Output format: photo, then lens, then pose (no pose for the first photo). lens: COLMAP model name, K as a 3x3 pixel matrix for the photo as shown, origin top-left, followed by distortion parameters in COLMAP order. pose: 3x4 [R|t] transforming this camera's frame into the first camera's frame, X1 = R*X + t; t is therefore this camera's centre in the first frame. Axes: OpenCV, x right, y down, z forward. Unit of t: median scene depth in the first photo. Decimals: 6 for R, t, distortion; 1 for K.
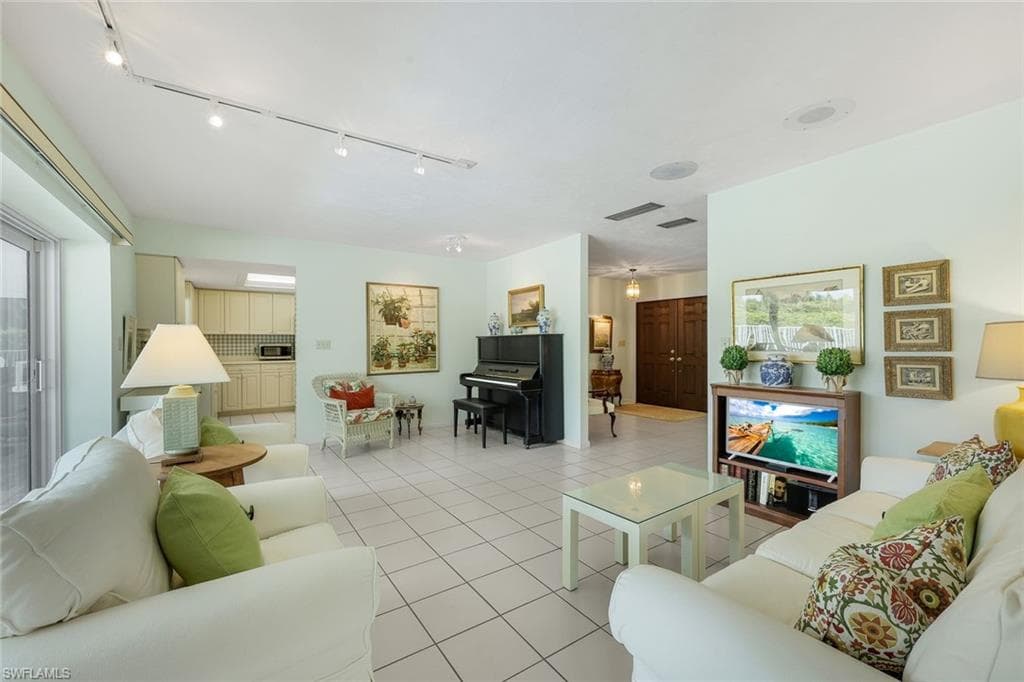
lens RADIAL K [[418.2, 0, 515.1], [0, 418.2, 347.6], [0, 0, 1]] dist [0.000418, -0.000263]
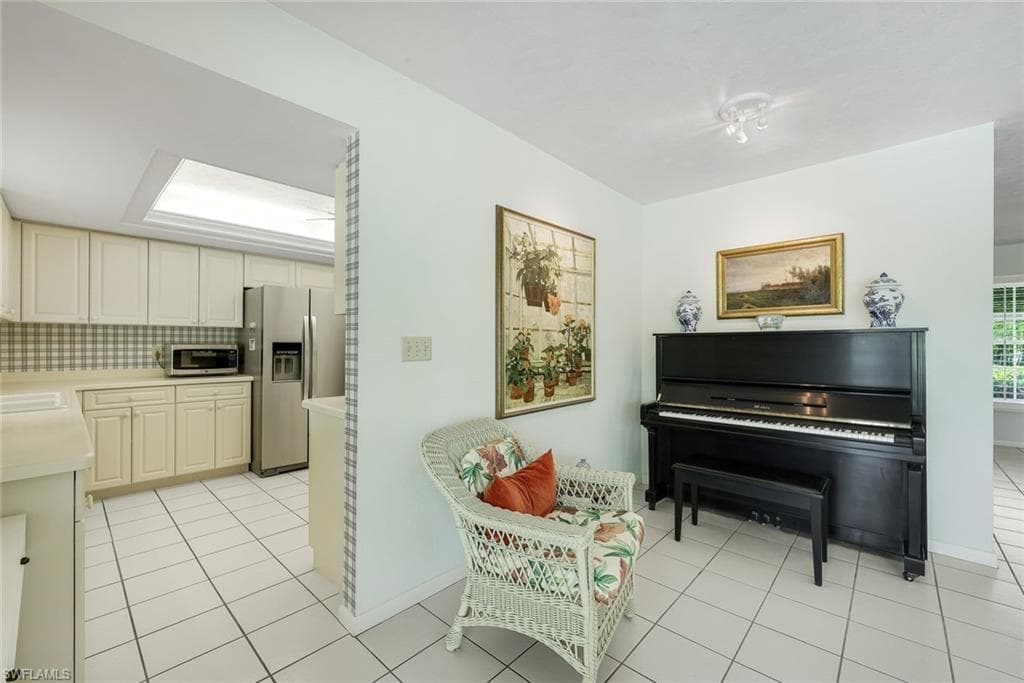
lens RADIAL K [[418.2, 0, 512.8], [0, 418.2, 340.8], [0, 0, 1]] dist [0.000418, -0.000263]
pose [[0.976142, 0.008084, 0.216982, -0.412572], [-0.003602, 0.999772, -0.021044, -0.005671], [-0.217103, 0.019761, 0.975949, 0.544963]]
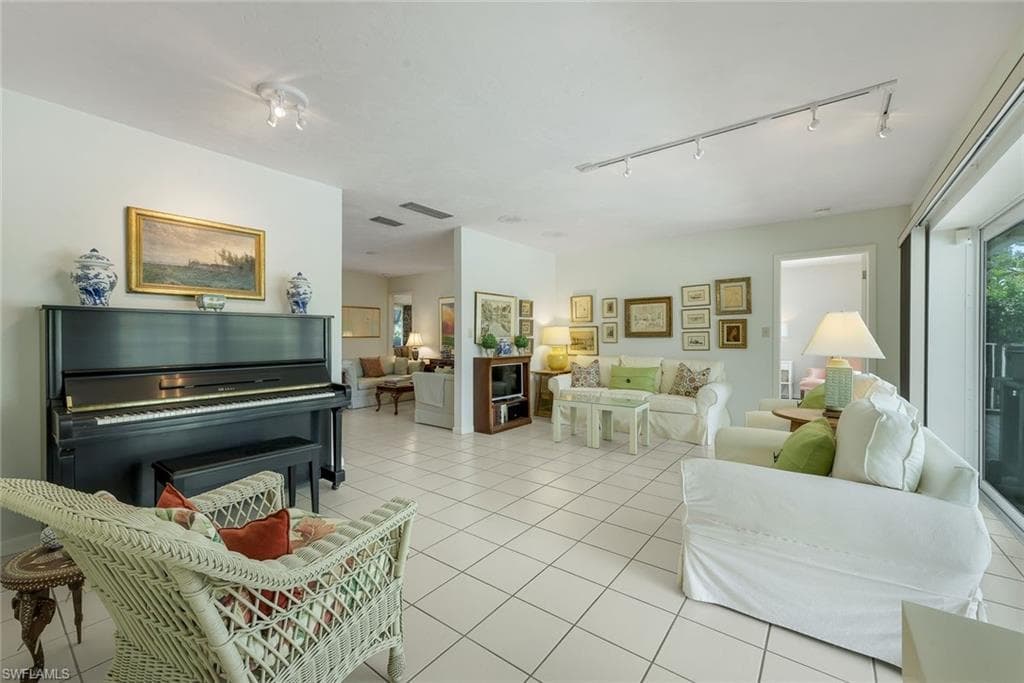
lens RADIAL K [[418.2, 0, 515.1], [0, 418.2, 332.5], [0, 0, 1]] dist [0.000418, -0.000263]
pose [[-0.311500, -0.002448, 0.950243, -0.579387], [-0.004477, 0.999989, 0.001108, -0.006762], [-0.950235, -0.003909, -0.311508, 0.784491]]
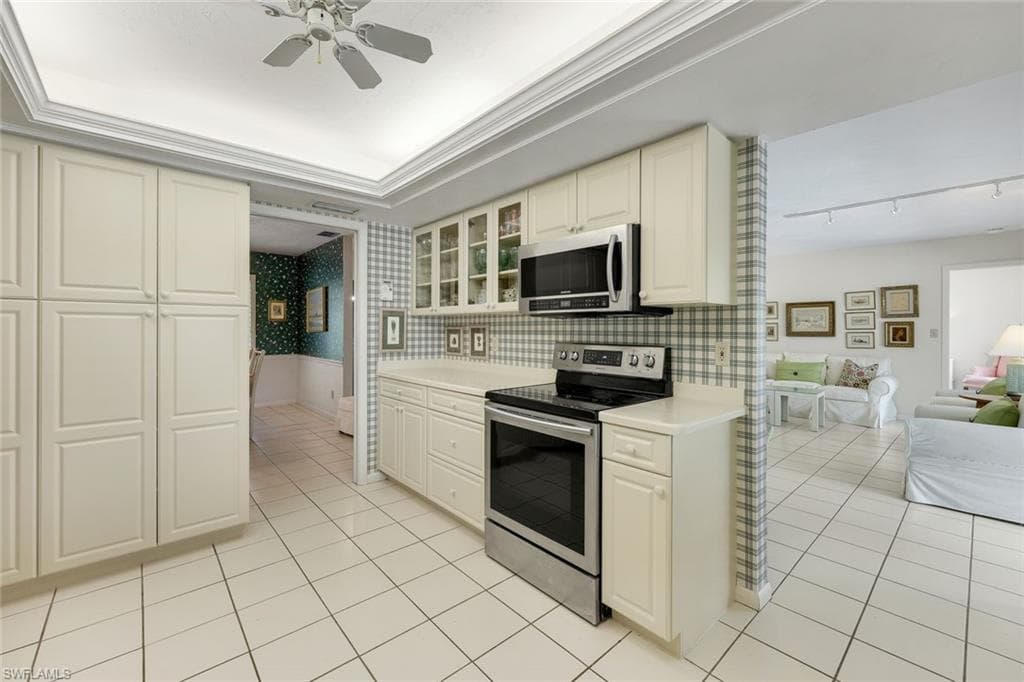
lens RADIAL K [[418.2, 0, 516.8], [0, 418.2, 323.8], [0, 0, 1]] dist [0.000418, -0.000263]
pose [[-0.117542, 0.000171, 0.993068, -0.983674], [-0.005243, 0.999986, -0.000793, -0.043359], [-0.993054, -0.005300, -0.117539, 1.441622]]
